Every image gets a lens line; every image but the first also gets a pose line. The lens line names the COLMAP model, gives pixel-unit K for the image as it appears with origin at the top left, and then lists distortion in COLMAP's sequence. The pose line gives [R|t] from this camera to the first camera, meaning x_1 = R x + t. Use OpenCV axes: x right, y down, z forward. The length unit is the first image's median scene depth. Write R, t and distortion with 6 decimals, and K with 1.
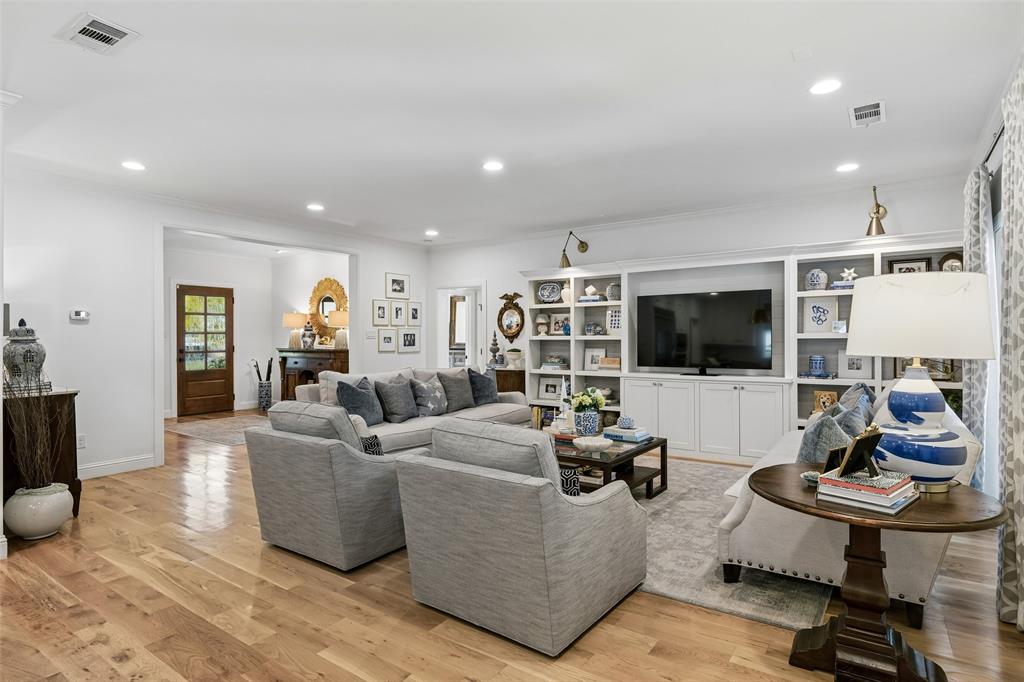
lens RADIAL K [[575.9, 0, 509.0], [0, 575.9, 340.9], [0, 0, 1]] dist [0.004213, -0.000758]
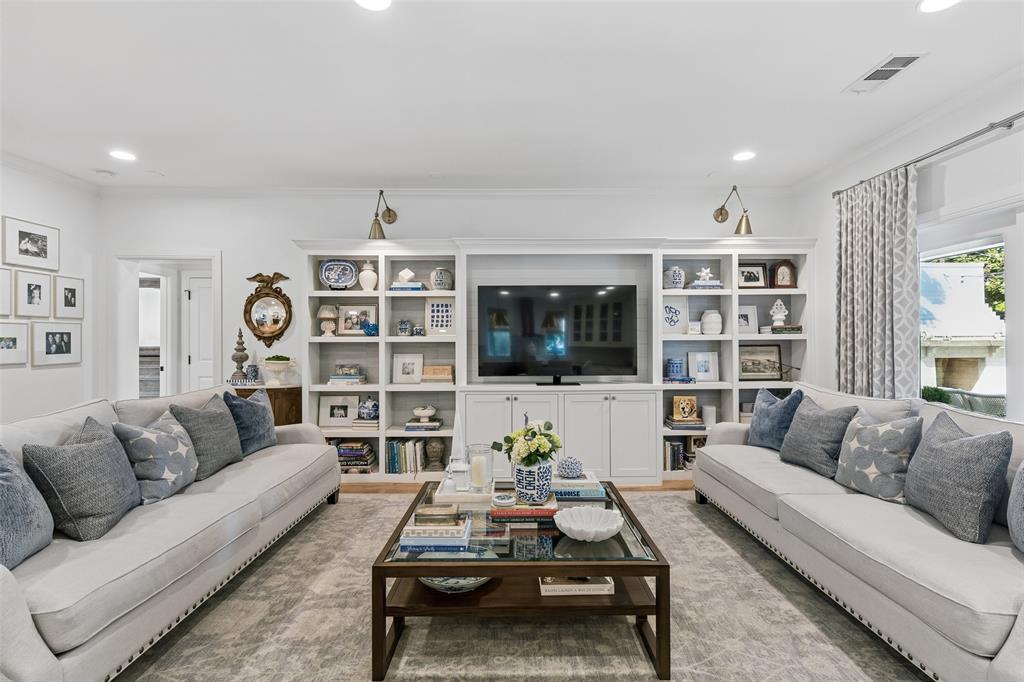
lens RADIAL K [[502.6, 0, 516.2], [0, 502.6, 342.3], [0, 0, 1]] dist [-0.002189, -0.000227]
pose [[0.798553, -0.001587, 0.601922, -0.131232], [0.002618, 0.999996, -0.000836, -0.000805], [-0.601918, 0.002243, 0.798555, 0.397409]]
